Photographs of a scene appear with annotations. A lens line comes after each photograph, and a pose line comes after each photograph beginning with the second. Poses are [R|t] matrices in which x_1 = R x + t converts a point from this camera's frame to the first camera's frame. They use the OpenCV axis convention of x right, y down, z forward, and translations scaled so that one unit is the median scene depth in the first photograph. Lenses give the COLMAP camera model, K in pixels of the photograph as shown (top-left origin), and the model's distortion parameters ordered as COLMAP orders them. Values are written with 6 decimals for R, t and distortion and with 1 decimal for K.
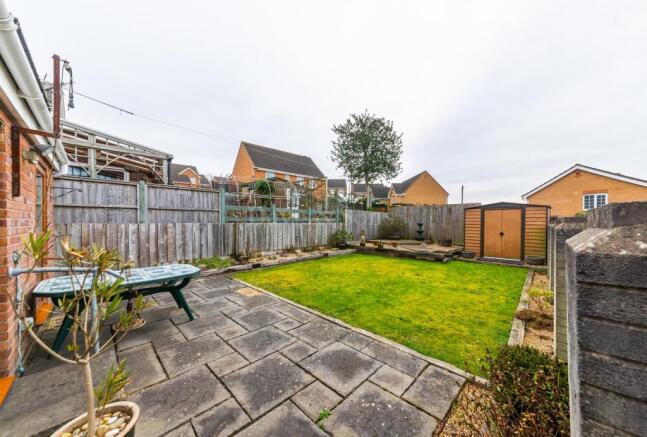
lens RADIAL K [[227.3, 0, 322.8], [0, 227.3, 222.0], [0, 0, 1]] dist [0.000005, -0.000023]
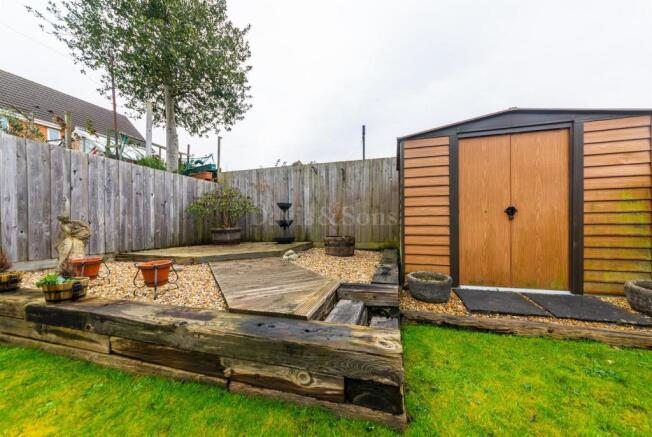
lens RADIAL K [[229.3, 0, 323.0], [0, 229.3, 221.6], [0, 0, 1]] dist [-0.001560, -0.000965]
pose [[0.866105, -0.011262, 0.499736, 0.304909], [0.015007, 0.999881, -0.003474, 0.048676], [-0.499638, 0.010509, 0.866171, 0.652793]]
